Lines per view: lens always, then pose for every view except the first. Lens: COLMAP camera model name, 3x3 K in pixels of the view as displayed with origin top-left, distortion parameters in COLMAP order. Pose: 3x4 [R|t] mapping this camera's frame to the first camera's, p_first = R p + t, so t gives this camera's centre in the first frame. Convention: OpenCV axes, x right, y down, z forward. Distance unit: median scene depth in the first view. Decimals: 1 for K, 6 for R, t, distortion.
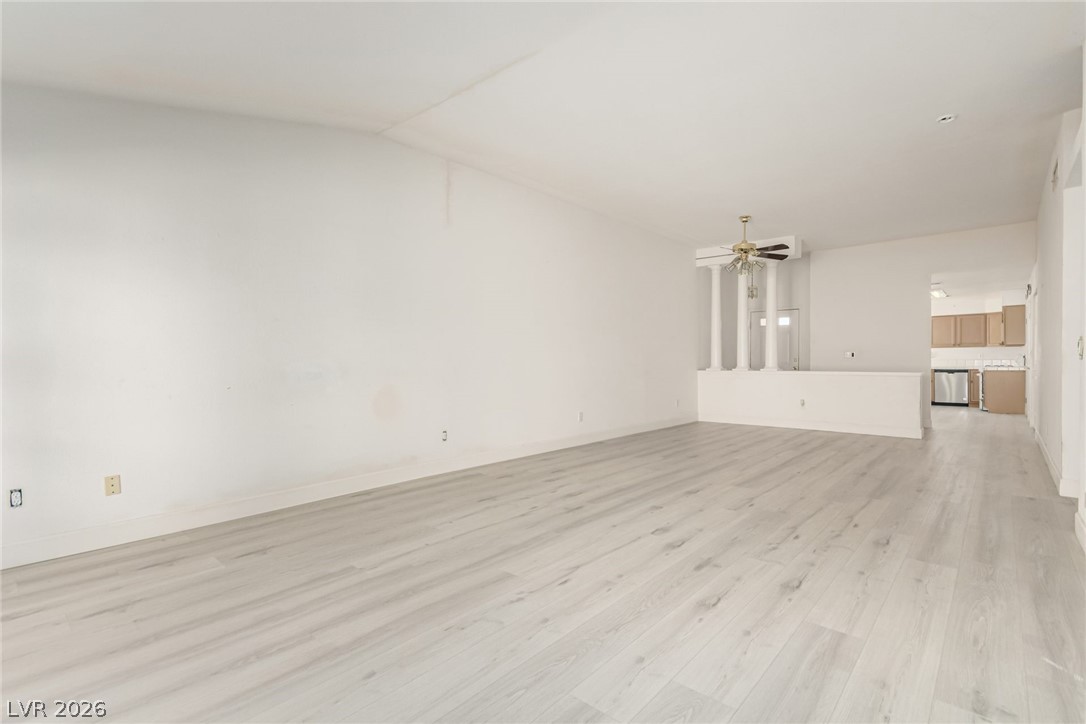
lens RADIAL K [[501.7, 0, 543.0], [0, 501.7, 362.0], [0, 0, 1]] dist [0.000730, 0.000726]
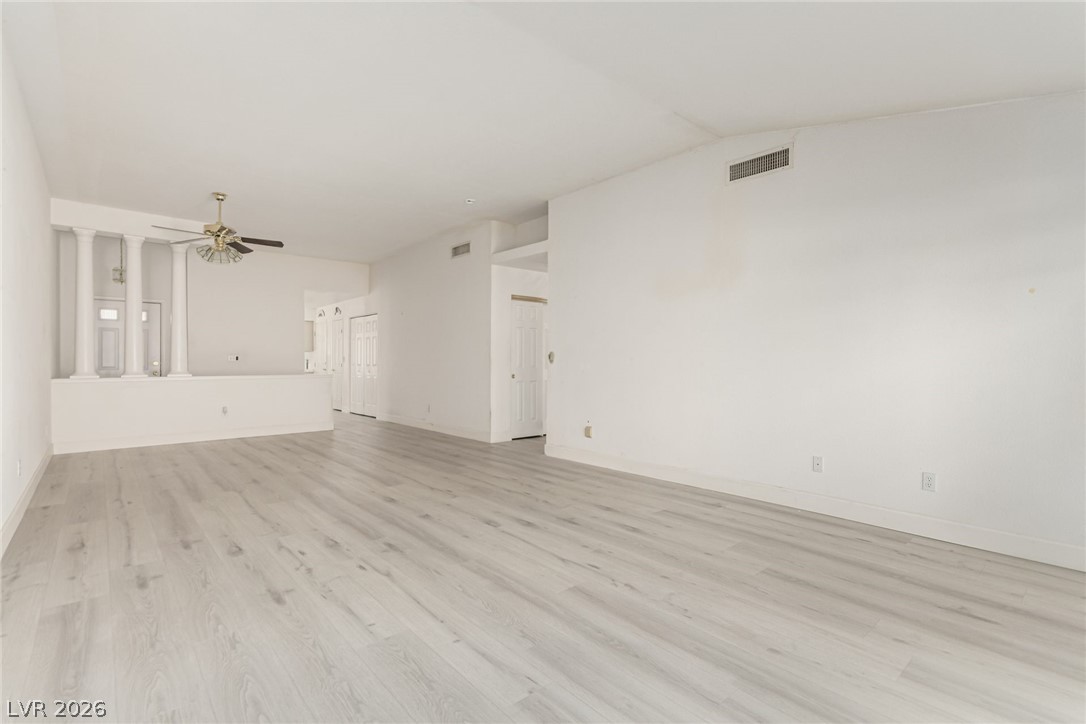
lens RADIAL K [[511.5, 0, 548.1], [0, 511.5, 363.6], [0, 0, 1]] dist [0.002950, 0.001059]
pose [[0.109397, 0.003542, 0.993992, -0.902504], [0.001398, 0.999992, -0.003718, -0.000103], [-0.993997, 0.001797, 0.109391, 0.815492]]
